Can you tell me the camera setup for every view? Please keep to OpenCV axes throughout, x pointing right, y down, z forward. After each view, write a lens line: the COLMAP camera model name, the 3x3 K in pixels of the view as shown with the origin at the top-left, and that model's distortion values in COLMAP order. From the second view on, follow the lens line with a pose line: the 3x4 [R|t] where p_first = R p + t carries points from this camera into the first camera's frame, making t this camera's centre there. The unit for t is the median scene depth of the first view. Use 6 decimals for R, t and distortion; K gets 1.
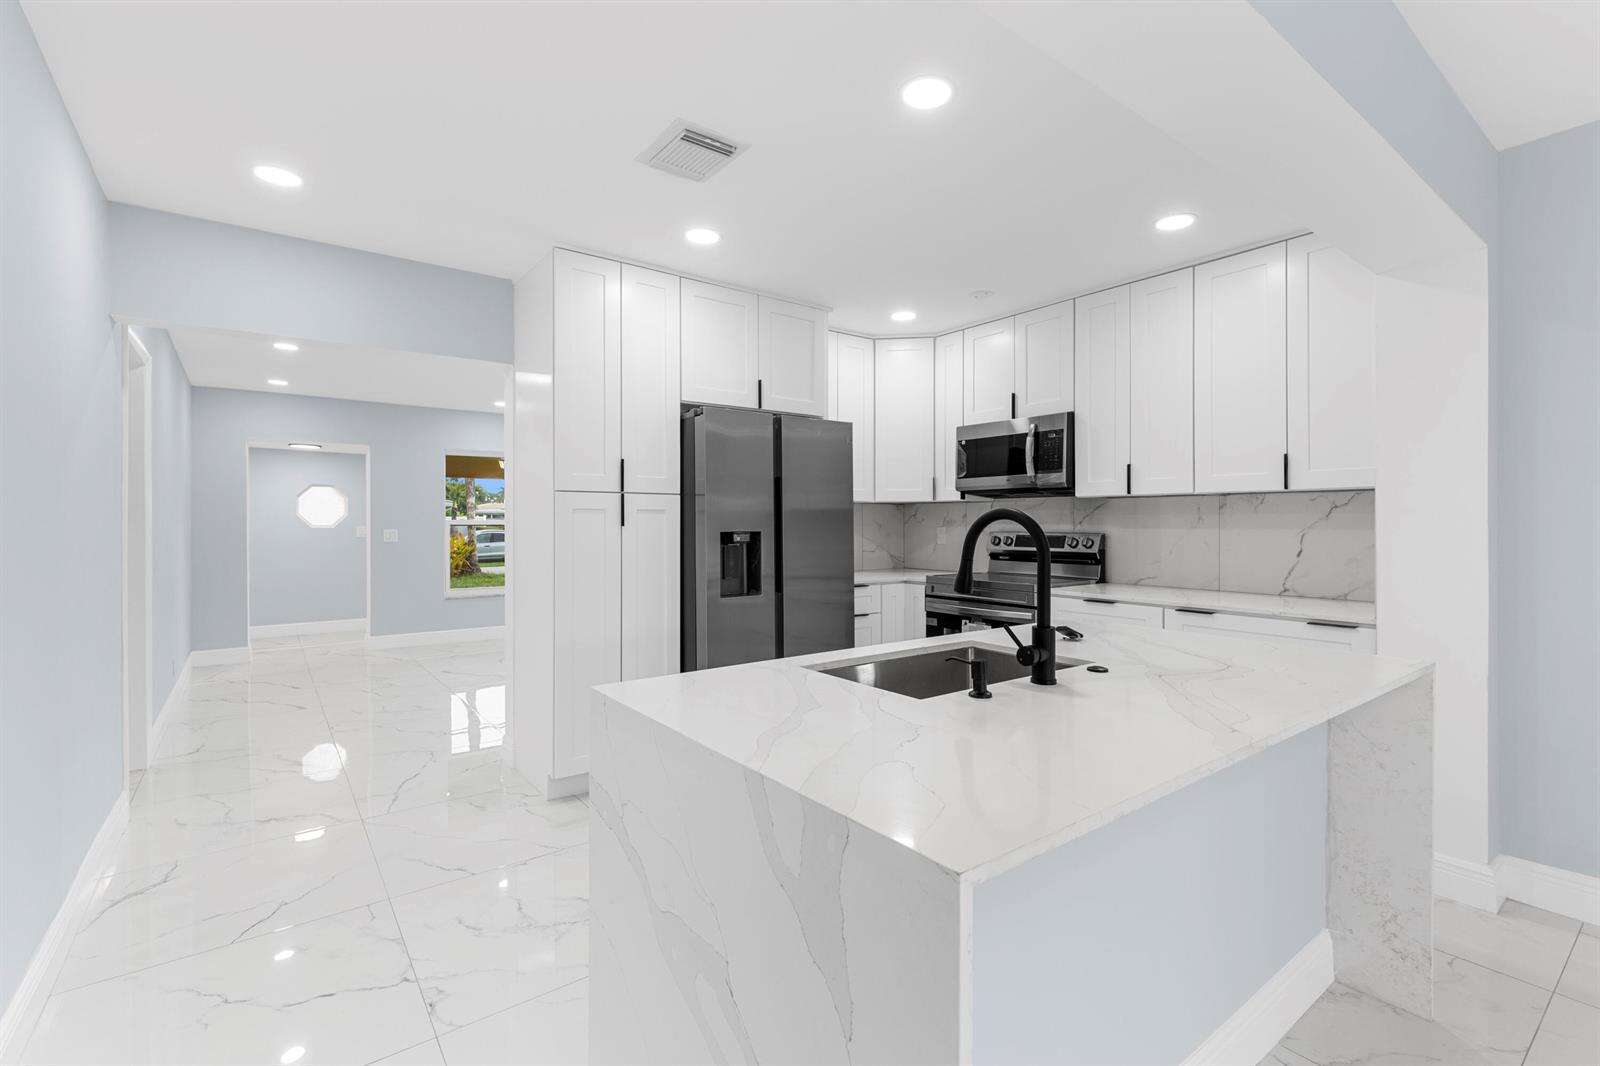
lens RADIAL K [[713.9, 0, 792.4], [0, 713.9, 525.7], [0, 0, 1]] dist [-0.001248, -0.000714]
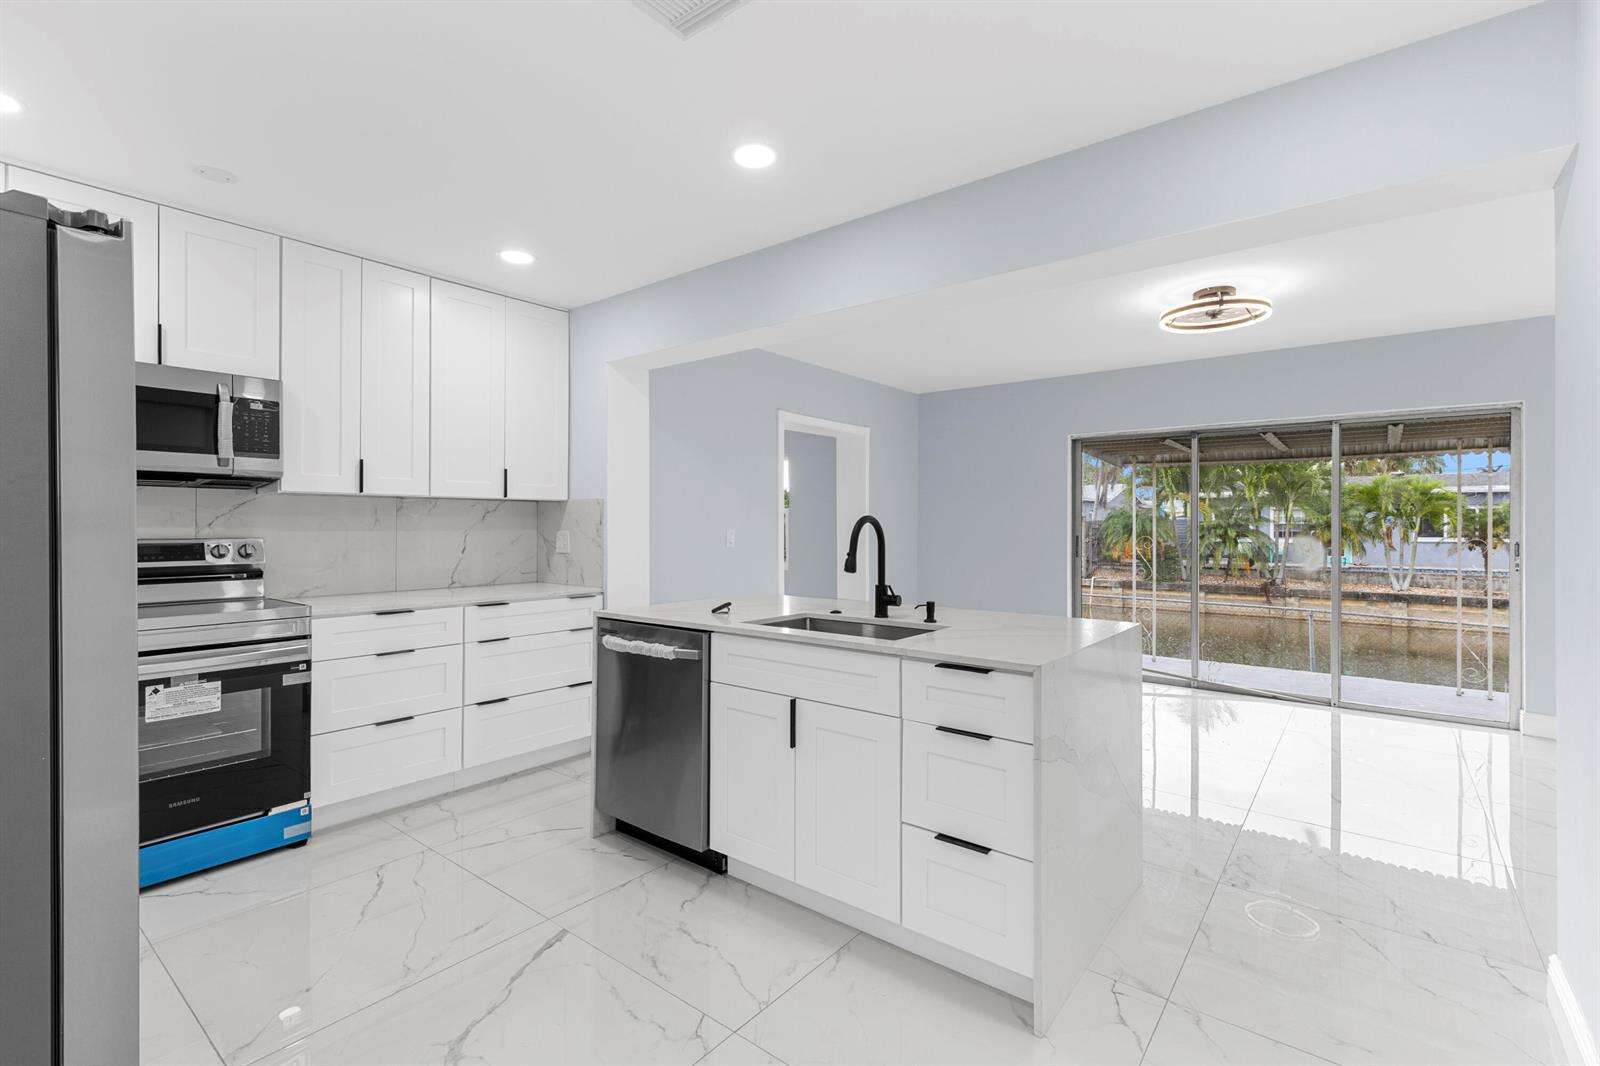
lens RADIAL K [[713.9, 0, 800.2], [0, 713.9, 540.9], [0, 0, 1]] dist [-0.001248, -0.000714]
pose [[-0.256176, -0.021410, 0.966393, -0.492524], [0.001050, 0.999748, 0.022427, -0.002854], [-0.966629, 0.006760, -0.256089, 0.639976]]
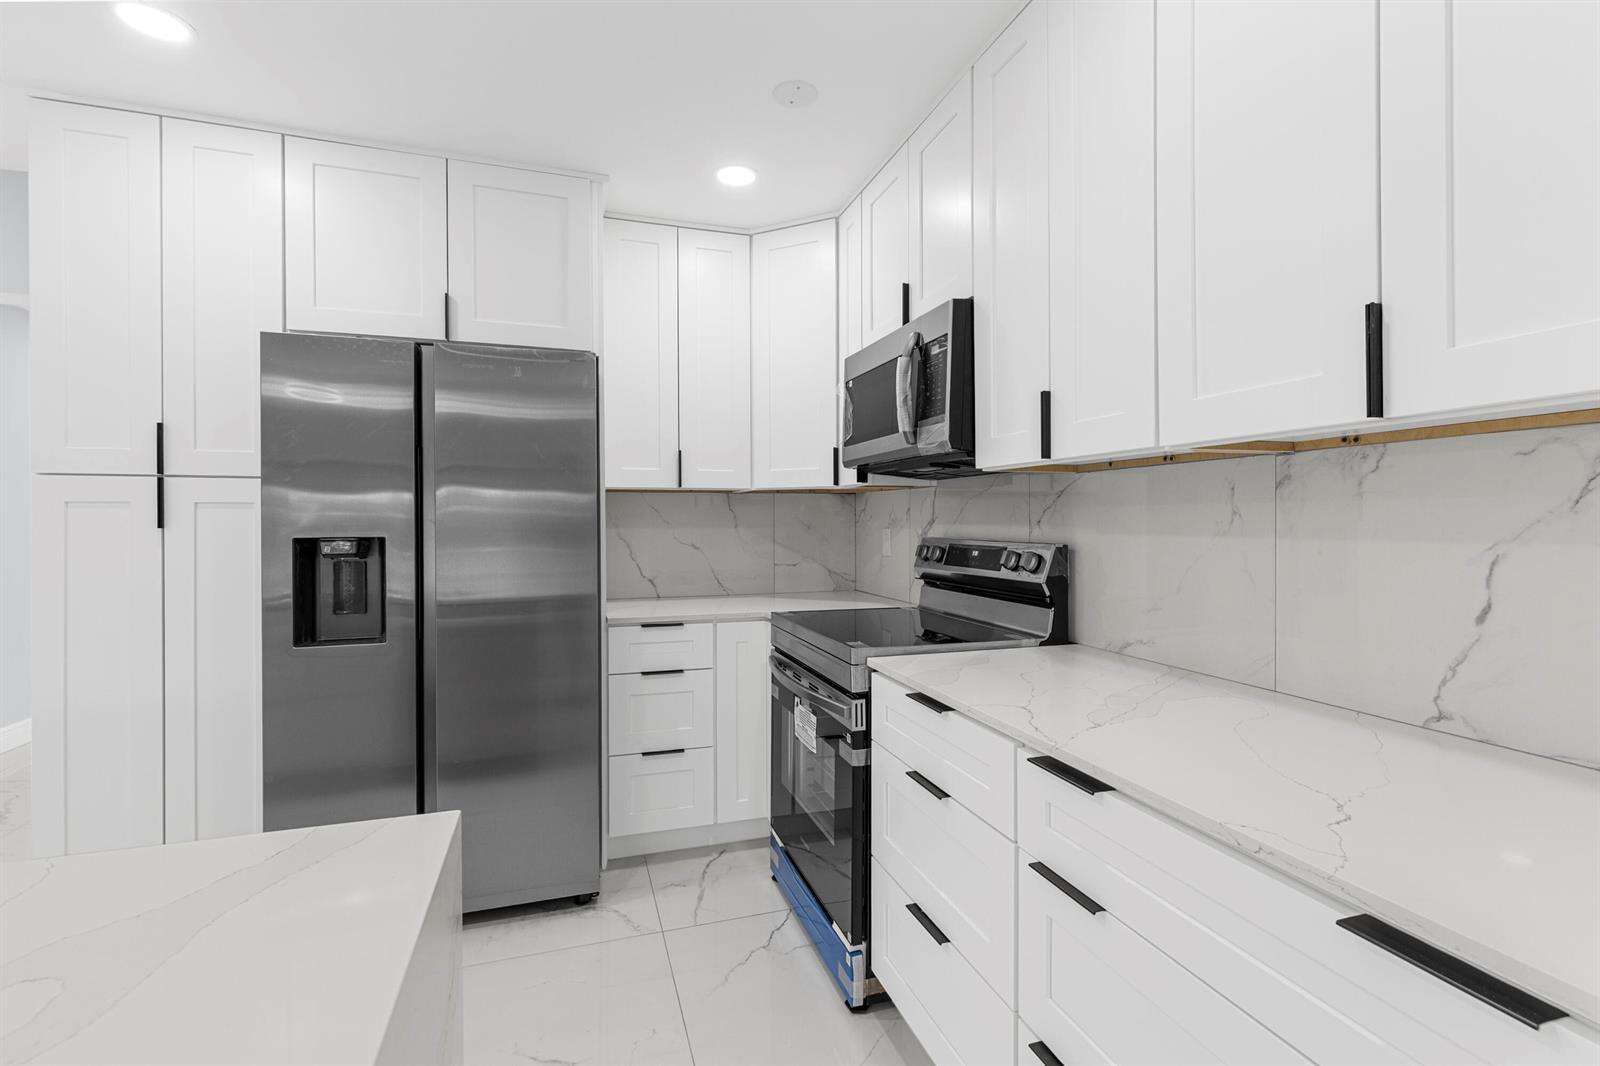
lens RADIAL K [[713.9, 0, 795.2], [0, 713.9, 531.0], [0, 0, 1]] dist [-0.001248, -0.000714]
pose [[0.947140, 0.004235, -0.320794, 0.429124], [-0.000927, 0.999945, 0.010466, -0.003265], [0.320821, -0.009615, 0.947091, 0.484968]]
